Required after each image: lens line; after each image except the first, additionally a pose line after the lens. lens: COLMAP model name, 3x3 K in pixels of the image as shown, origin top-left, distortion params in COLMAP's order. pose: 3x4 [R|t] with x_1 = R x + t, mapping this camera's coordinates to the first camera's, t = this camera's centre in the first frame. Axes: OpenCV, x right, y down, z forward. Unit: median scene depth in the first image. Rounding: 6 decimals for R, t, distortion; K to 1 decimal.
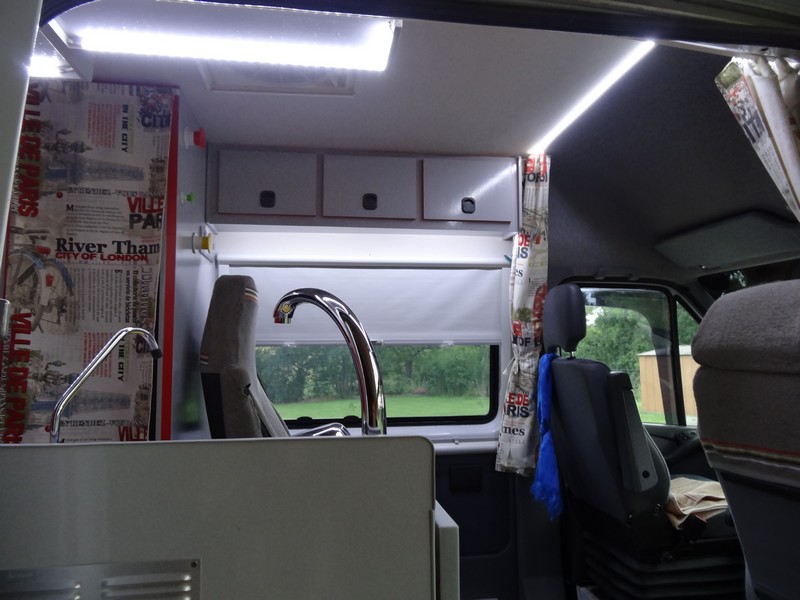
lens RADIAL K [[585.2, 0, 400.0], [0, 585.2, 300.0], [0, 0, 1]] dist [-0.004599, 0.000158]
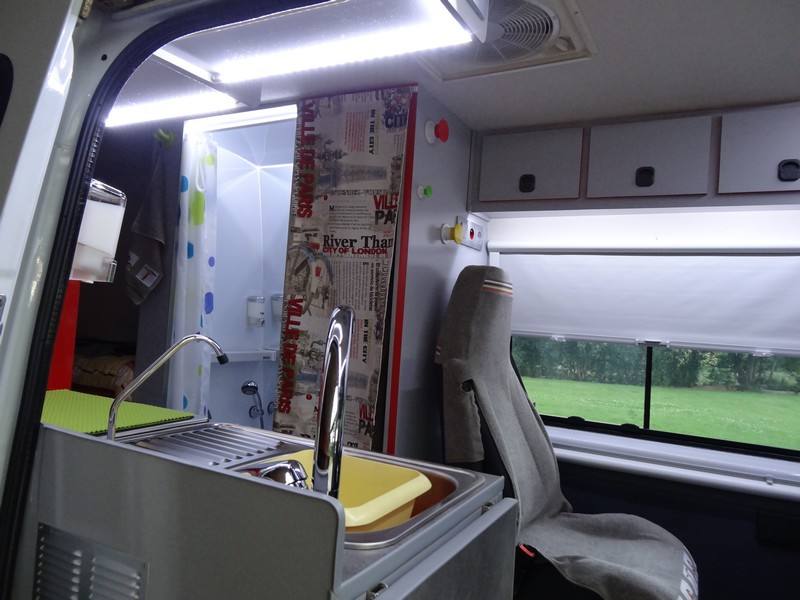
lens RADIAL K [[585.2, 0, 400.0], [0, 585.2, 300.0], [0, 0, 1]] dist [-0.004599, 0.000158]
pose [[0.797960, 0.044367, -0.601075, 0.238320], [-0.017006, 0.998547, 0.051128, -0.038438], [0.602470, -0.030576, 0.797556, 0.155908]]
